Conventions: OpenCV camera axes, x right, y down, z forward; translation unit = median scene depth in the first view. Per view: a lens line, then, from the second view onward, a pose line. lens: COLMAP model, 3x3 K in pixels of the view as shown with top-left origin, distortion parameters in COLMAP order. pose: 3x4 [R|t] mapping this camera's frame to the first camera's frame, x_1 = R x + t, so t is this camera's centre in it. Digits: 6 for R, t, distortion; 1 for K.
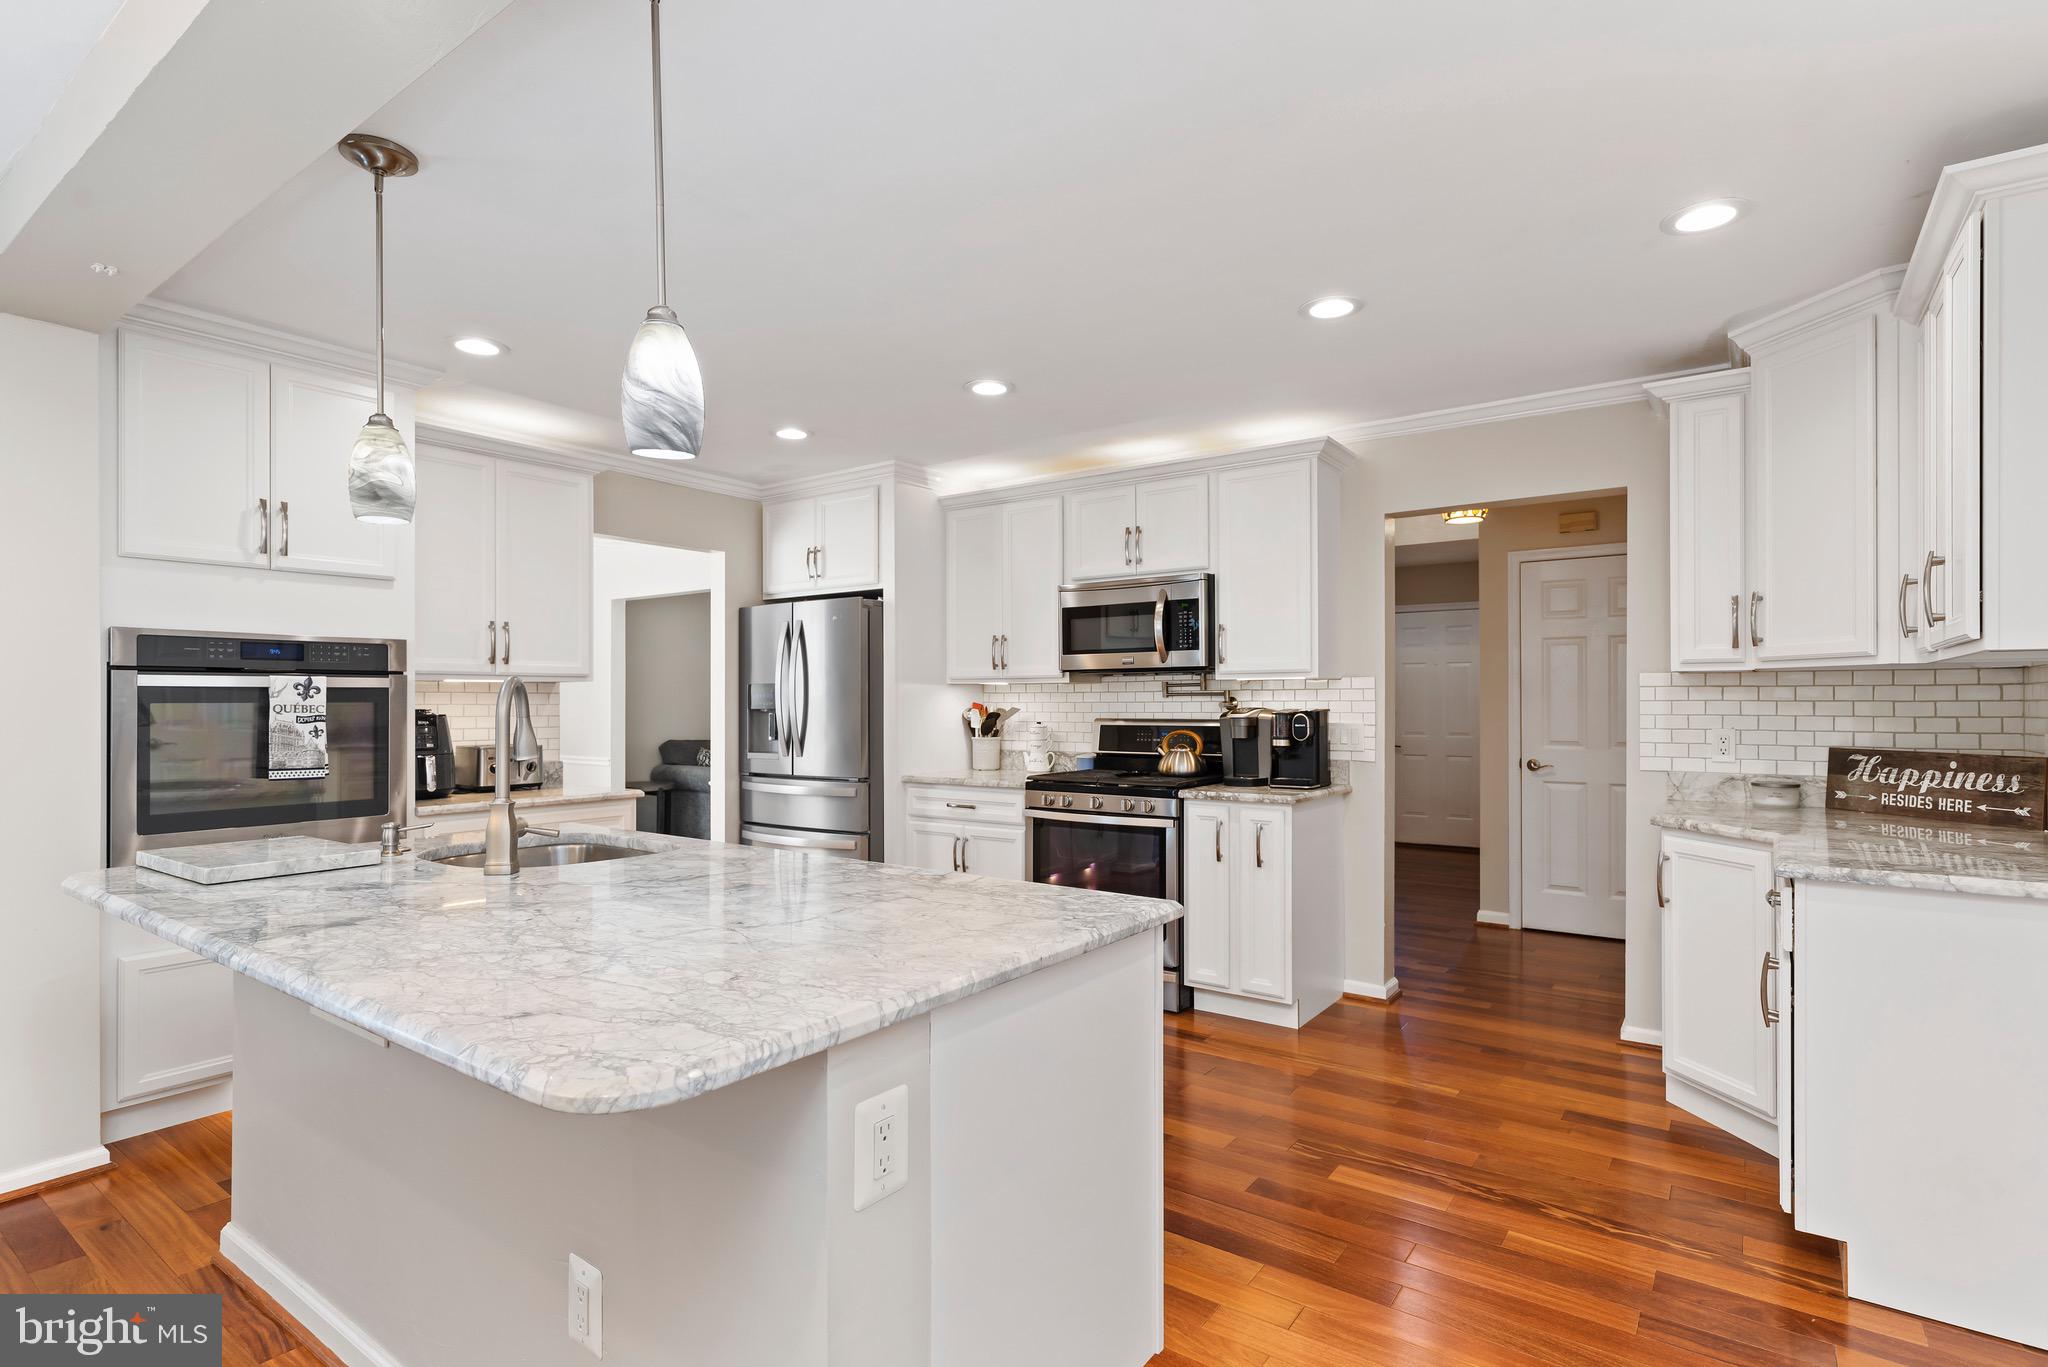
lens RADIAL K [[1002.2, 0, 1027.9], [0, 1002.2, 698.9], [0, 0, 1]] dist [-0.003195, 0.000404]
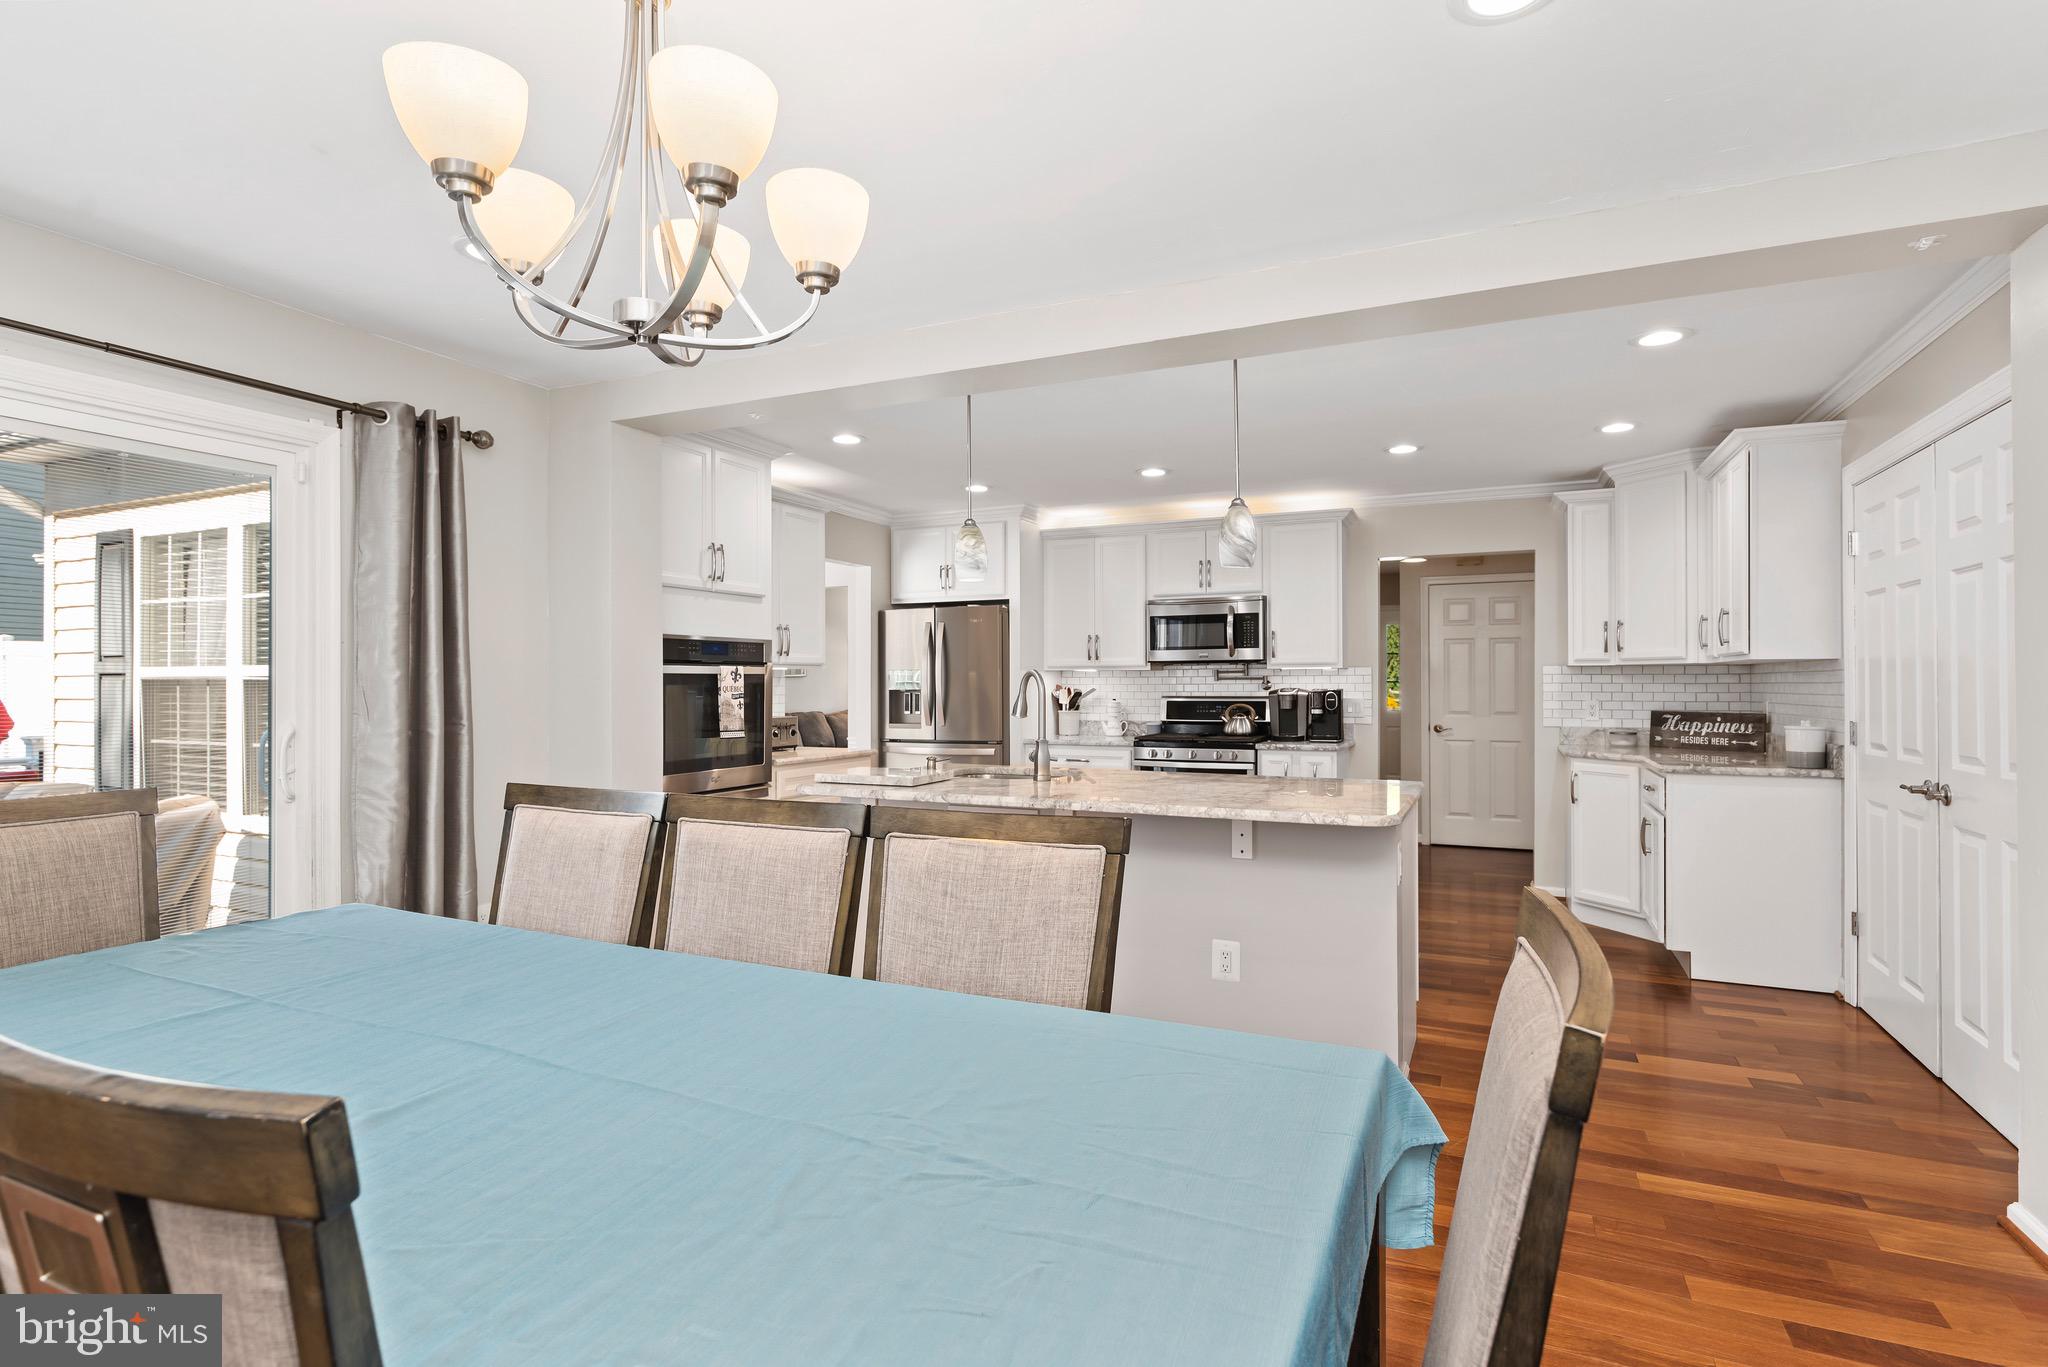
lens RADIAL K [[1002.2, 0, 1024.0], [0, 1002.2, 677.6], [0, 0, 1]] dist [-0.003195, 0.000404]
pose [[0.981925, 0.000878, 0.189270, -0.457906], [-0.000213, 0.999994, -0.003536, -0.001078], [-0.189272, 0.003432, 0.981919, -0.377263]]
